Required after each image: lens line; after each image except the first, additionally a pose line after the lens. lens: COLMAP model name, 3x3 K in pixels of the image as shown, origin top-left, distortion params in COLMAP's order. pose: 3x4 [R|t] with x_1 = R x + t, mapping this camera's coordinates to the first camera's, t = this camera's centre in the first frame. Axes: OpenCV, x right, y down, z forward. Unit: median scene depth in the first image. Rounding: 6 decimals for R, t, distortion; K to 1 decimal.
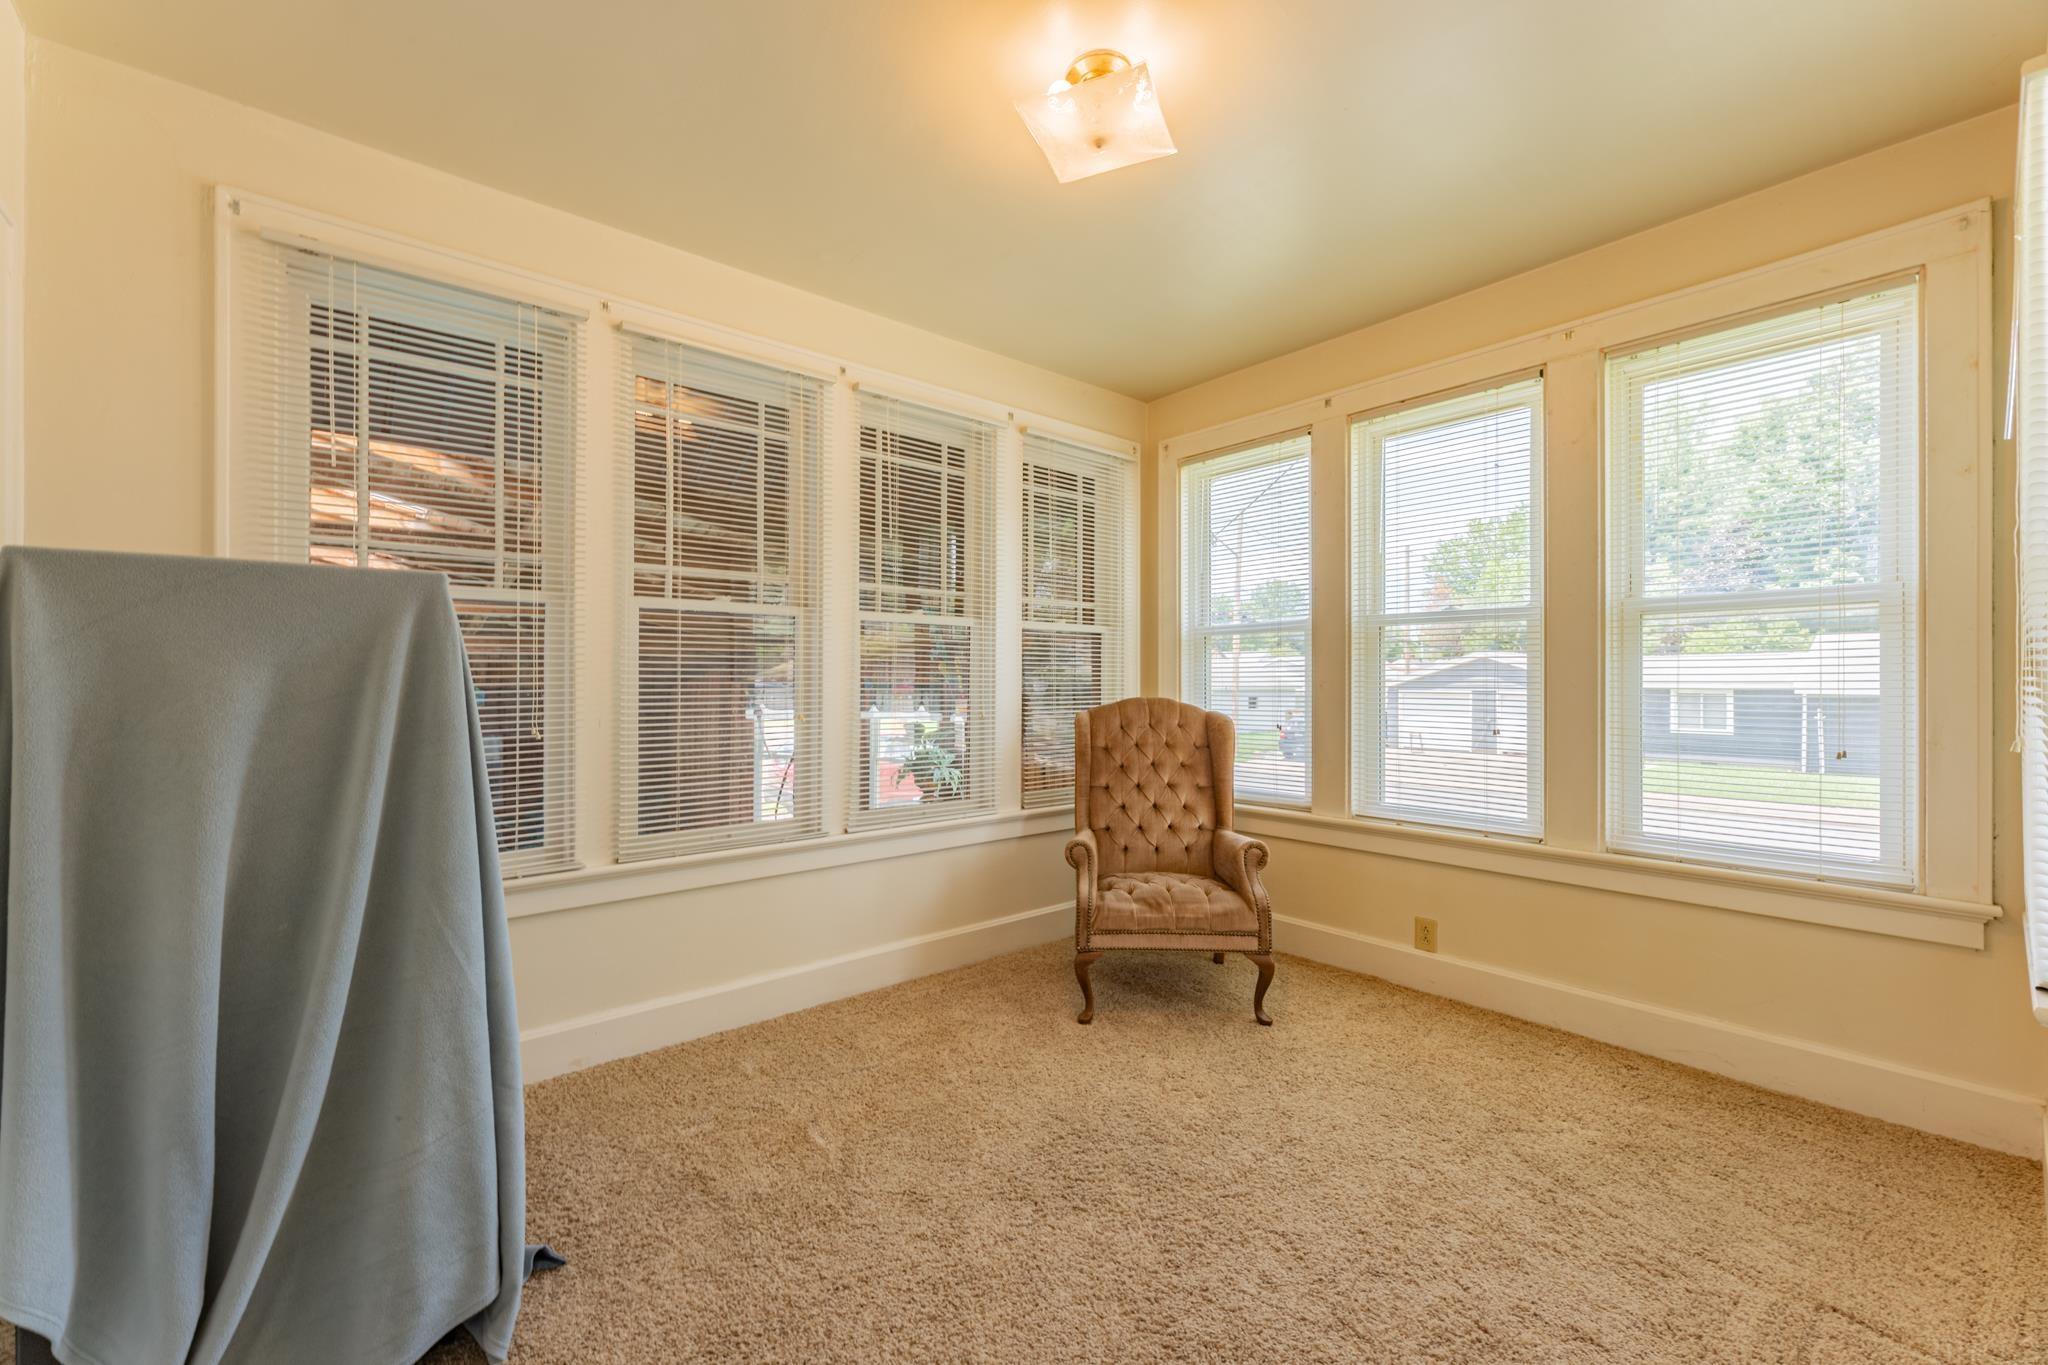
lens RADIAL K [[825.8, 0, 1029.7], [0, 825.8, 675.3], [0, 0, 1]] dist [0.000841, 0.001039]
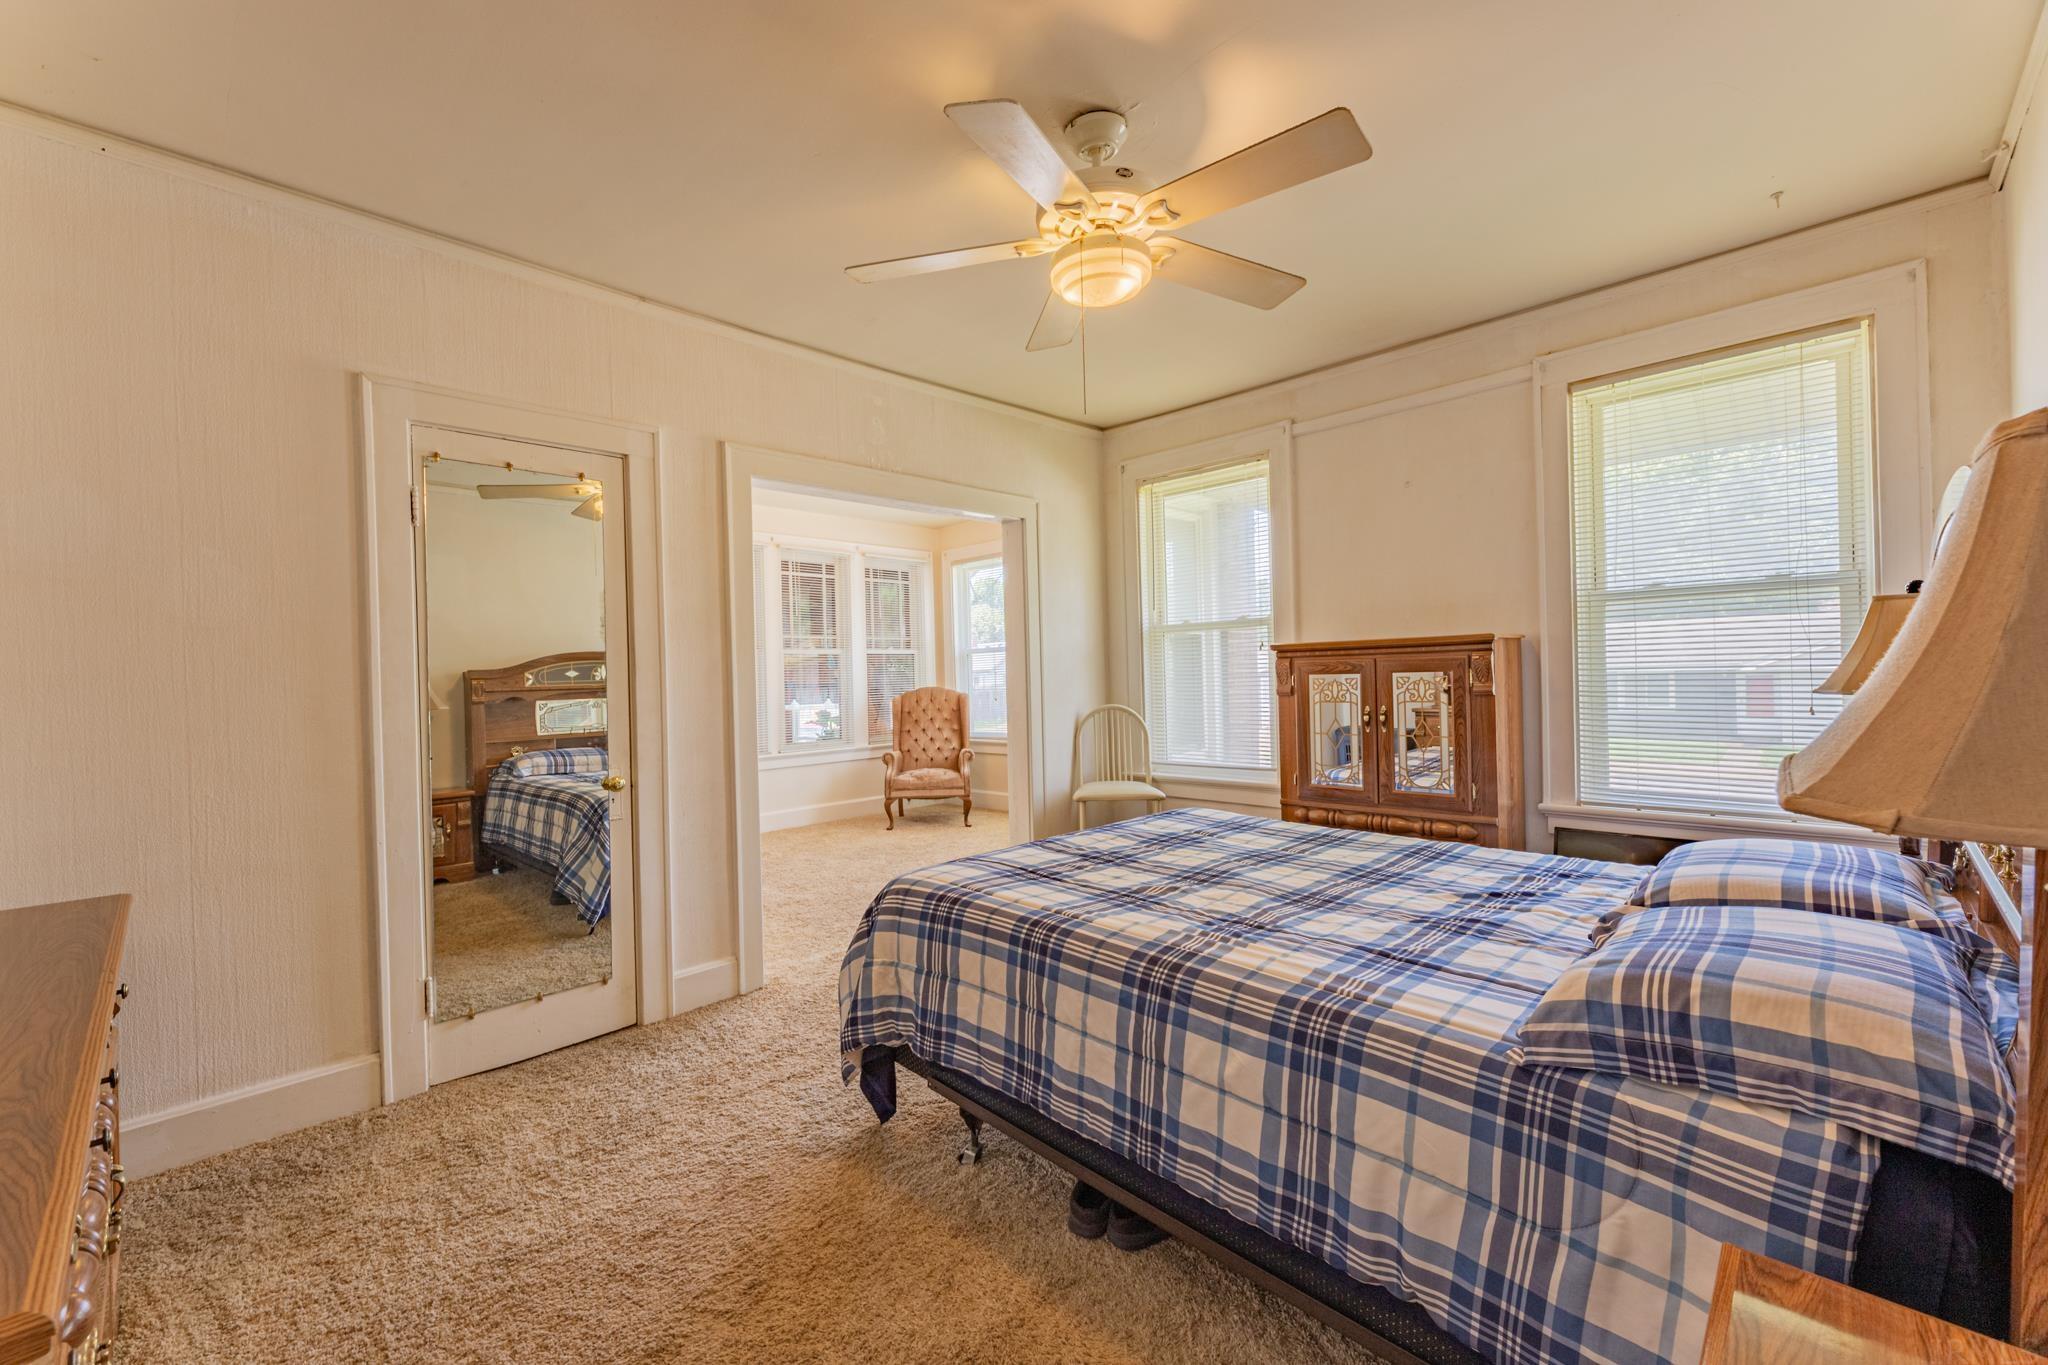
lens RADIAL K [[825.8, 0, 1014.8], [0, 825.8, 680.7], [0, 0, 1]] dist [0.000841, 0.001039]
pose [[0.997066, -0.027329, 0.071501, 0.211440], [0.026635, 0.999589, 0.010642, -0.003792], [-0.071762, -0.008707, 0.997384, -1.050497]]
